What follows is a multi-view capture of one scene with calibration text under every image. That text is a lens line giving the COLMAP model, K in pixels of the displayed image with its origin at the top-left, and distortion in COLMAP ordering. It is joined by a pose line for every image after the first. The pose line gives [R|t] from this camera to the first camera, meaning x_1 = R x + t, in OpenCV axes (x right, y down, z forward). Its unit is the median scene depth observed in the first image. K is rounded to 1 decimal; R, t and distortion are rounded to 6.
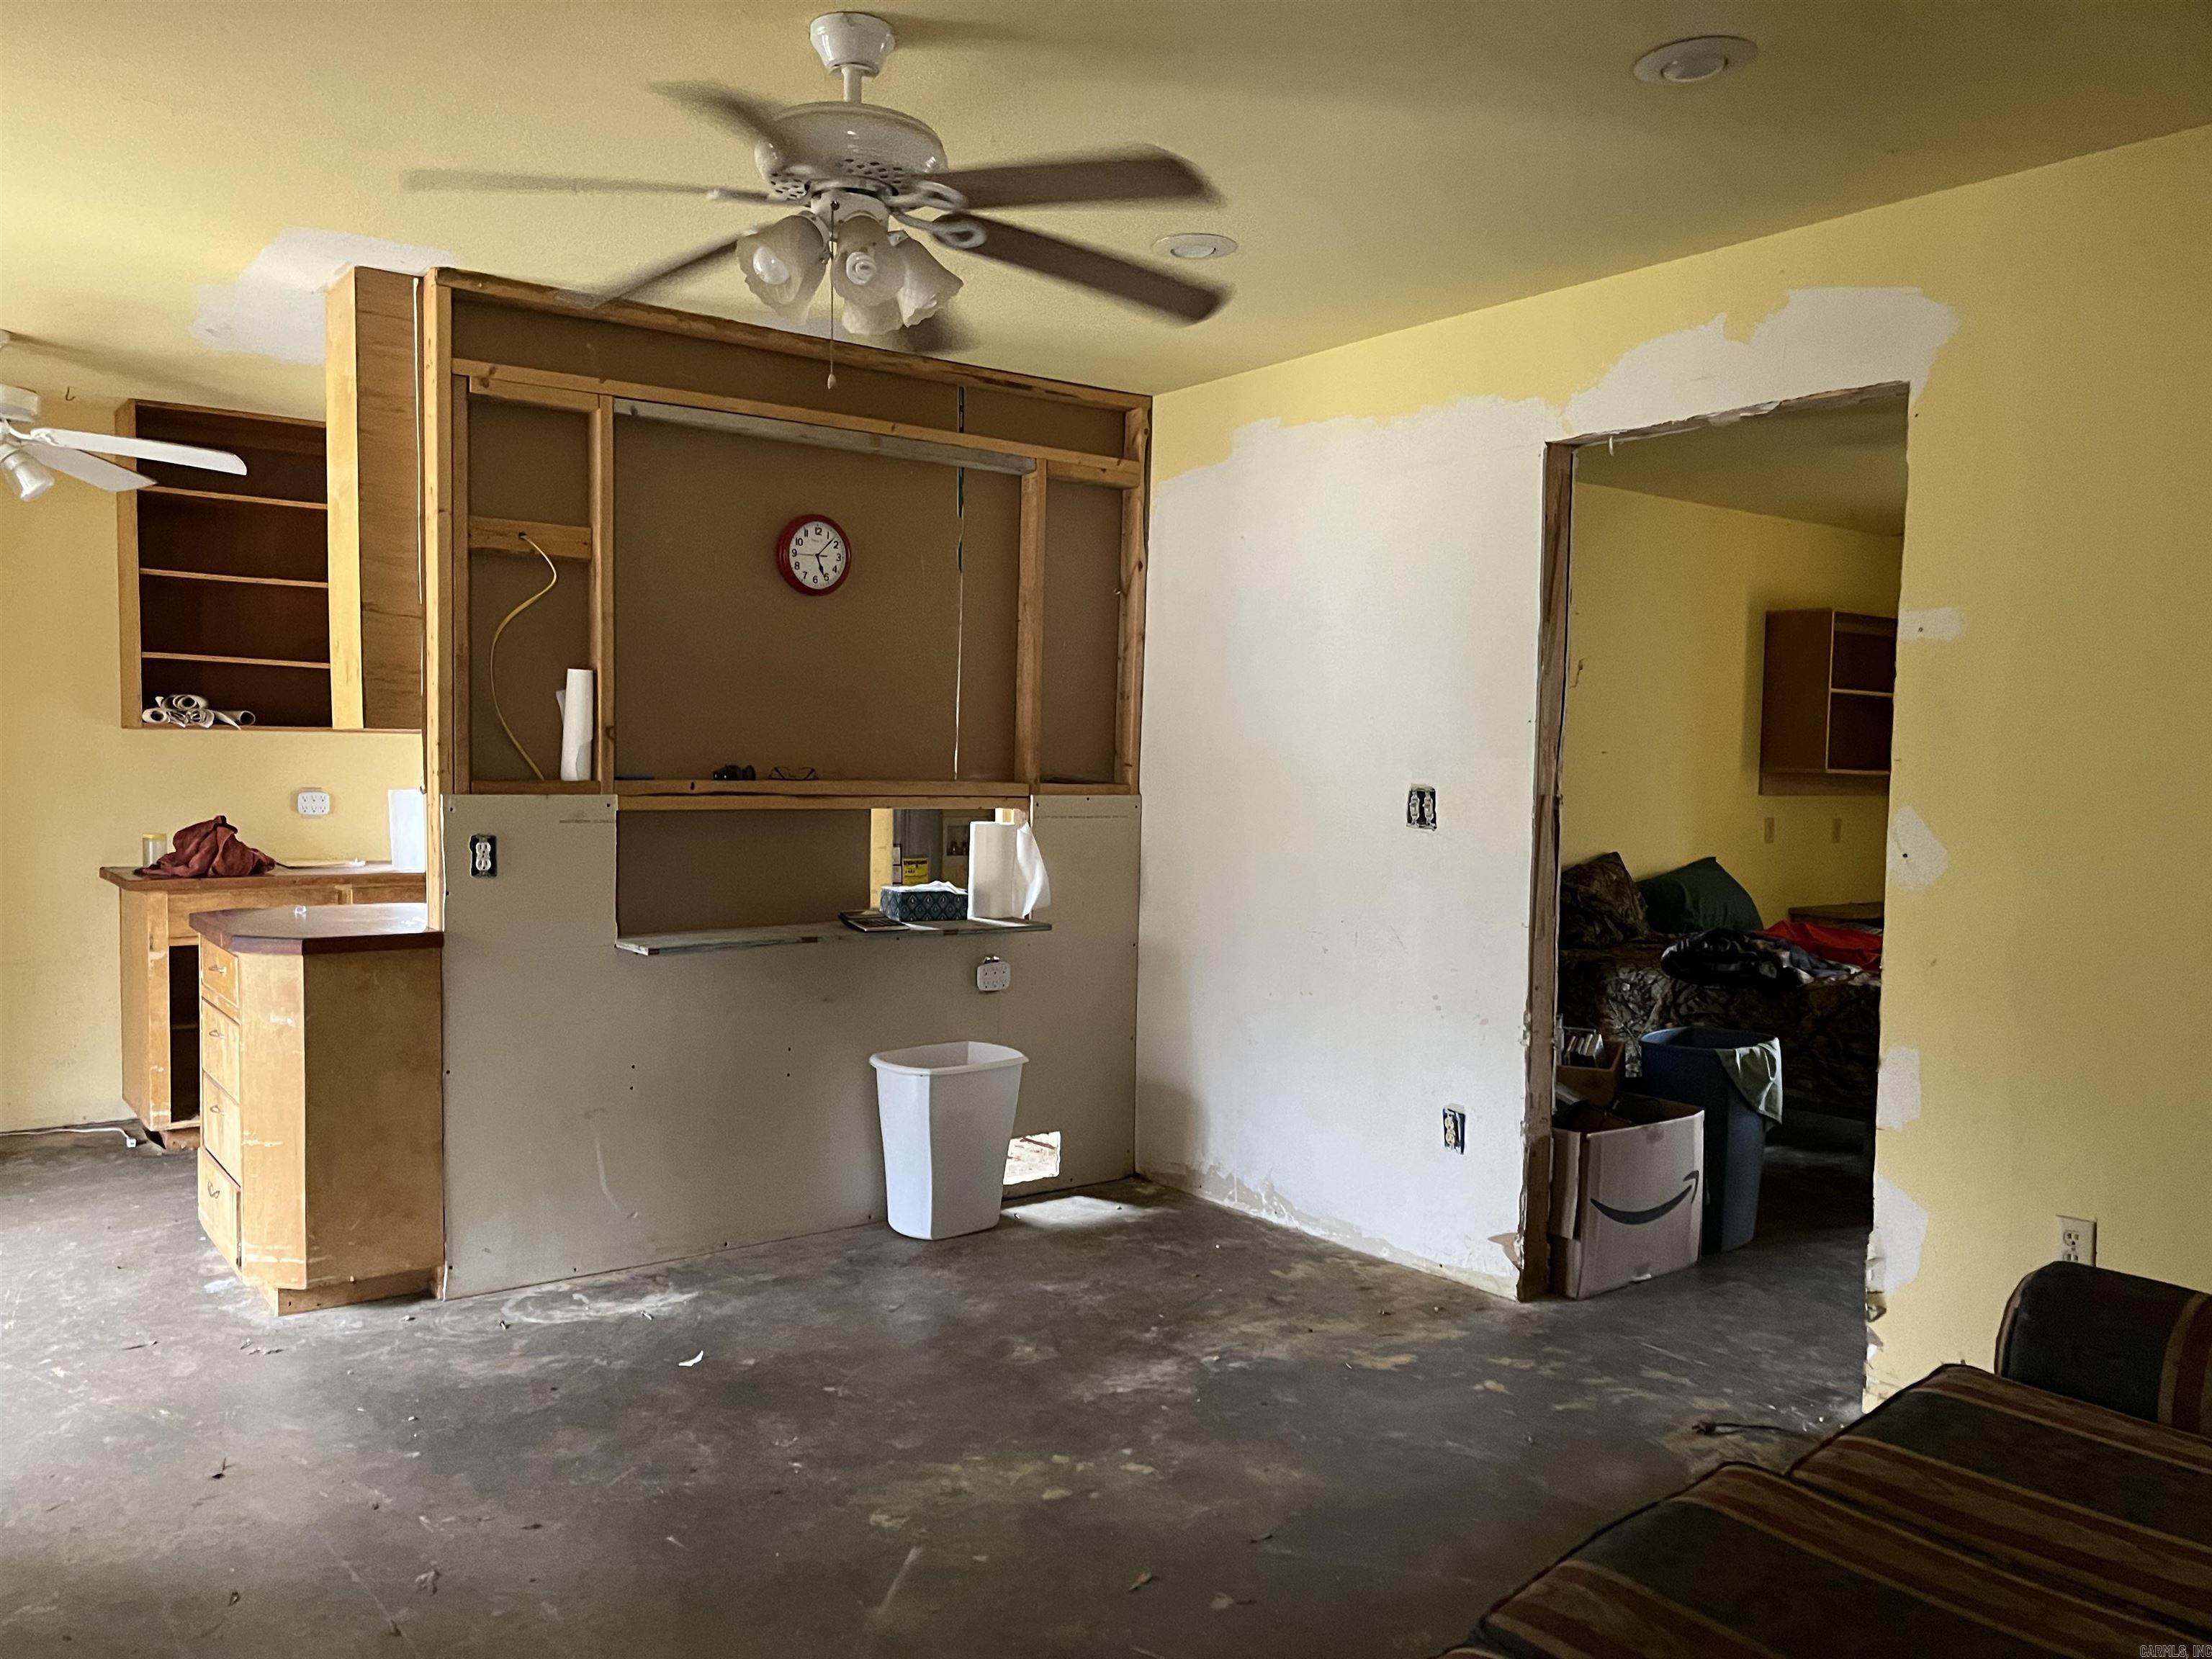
lens RADIAL K [[1663.1, 0, 1104.6], [0, 1663.1, 827.0], [0, 0, 1]] dist [0.055363, -0.087968]
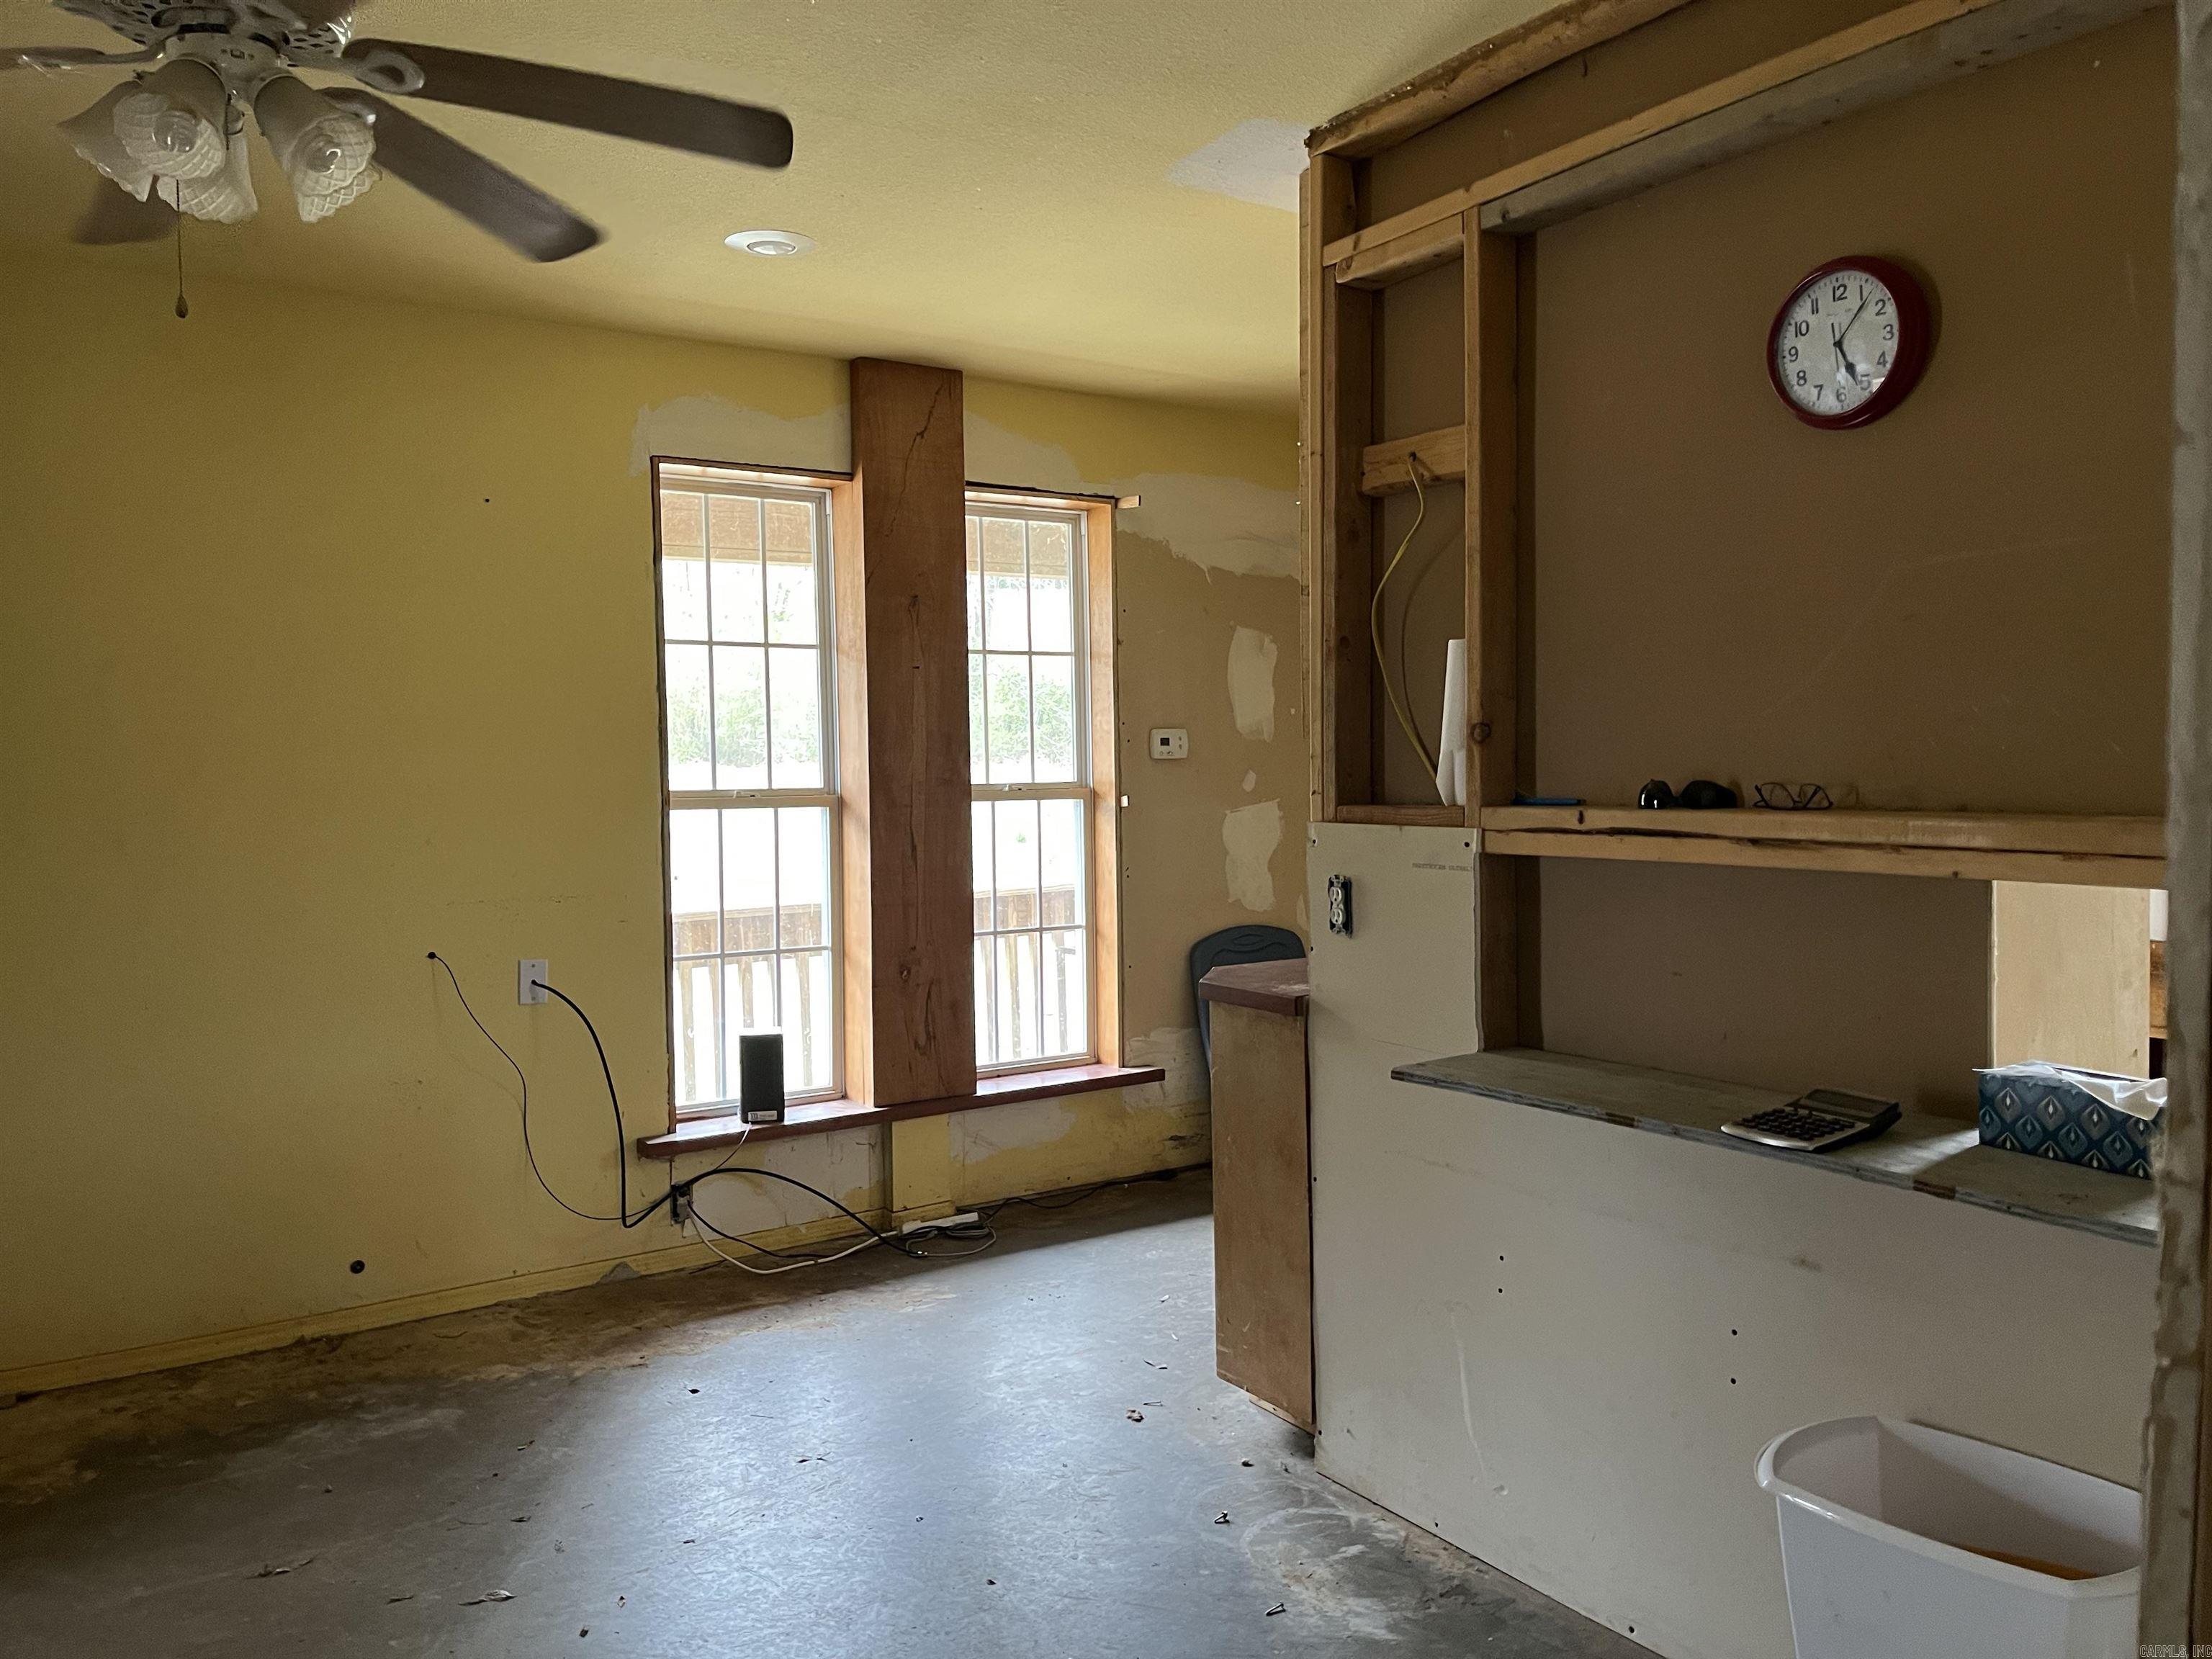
lens RADIAL K [[1663.1, 0, 1108.9], [0, 1663.1, 841.5], [0, 0, 1]] dist [0.055363, -0.087968]
pose [[-0.065494, 0.035296, -0.997229, 0.363069], [-0.026914, 0.998948, 0.037125, -0.034843], [0.997490, 0.029271, -0.064475, 0.908278]]
